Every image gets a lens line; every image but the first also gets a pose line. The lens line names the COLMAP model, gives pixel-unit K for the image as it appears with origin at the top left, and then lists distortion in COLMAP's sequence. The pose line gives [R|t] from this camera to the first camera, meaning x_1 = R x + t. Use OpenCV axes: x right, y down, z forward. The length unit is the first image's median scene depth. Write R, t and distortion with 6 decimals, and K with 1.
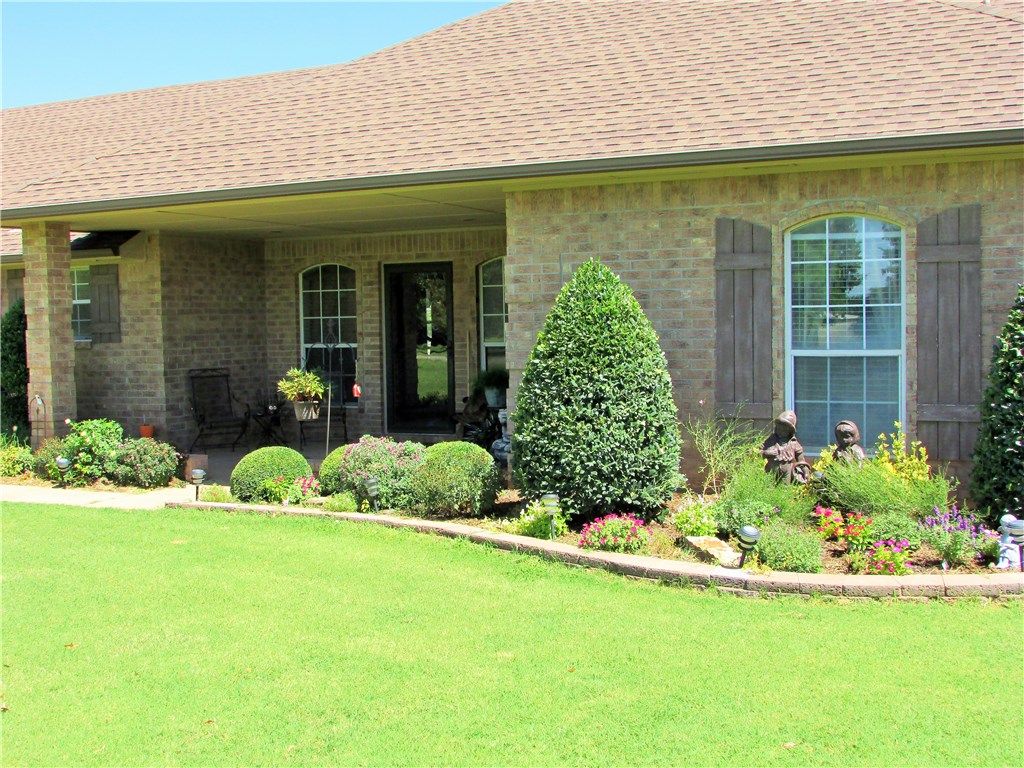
lens RADIAL K [[1232.3, 0, 512.0], [0, 1232.3, 384.0], [0, 0, 1]] dist [-0.015509, -0.007357]
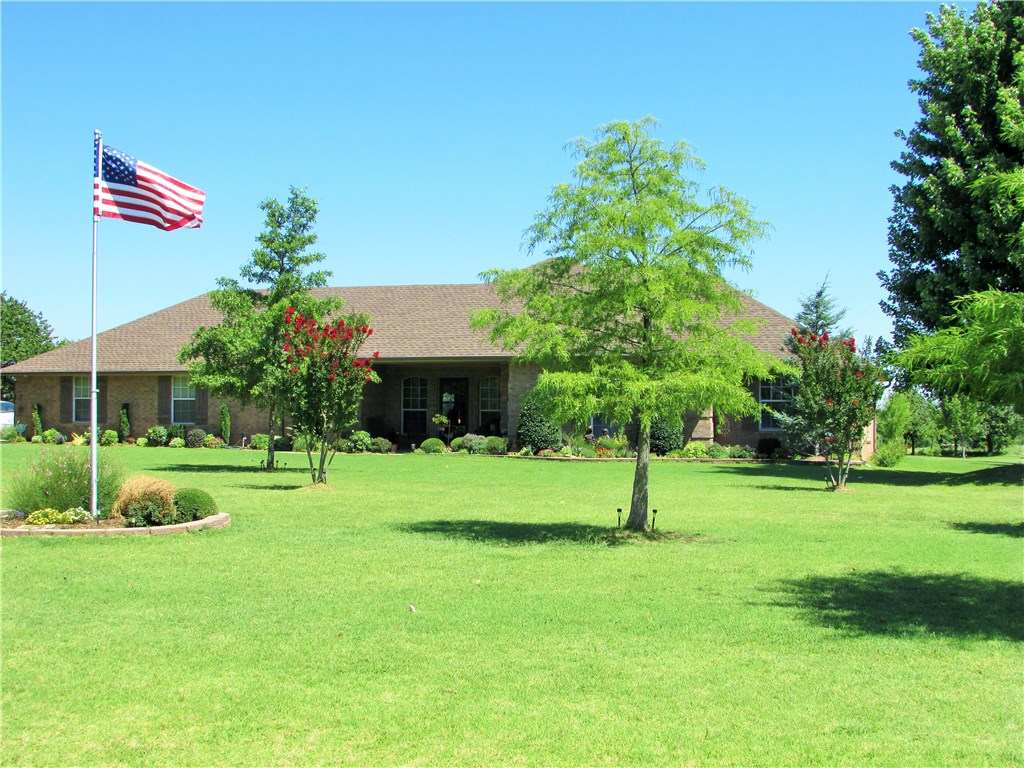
lens RADIAL K [[1348.4, 0, 512.0], [0, 1348.4, 384.0], [0, 0, 1]] dist [-0.008646, -0.009499]
pose [[0.991140, 0.027877, 0.129866, -0.472531], [-0.018636, 0.997242, -0.071843, 0.165863], [-0.131511, 0.068786, 0.988925, -2.611486]]
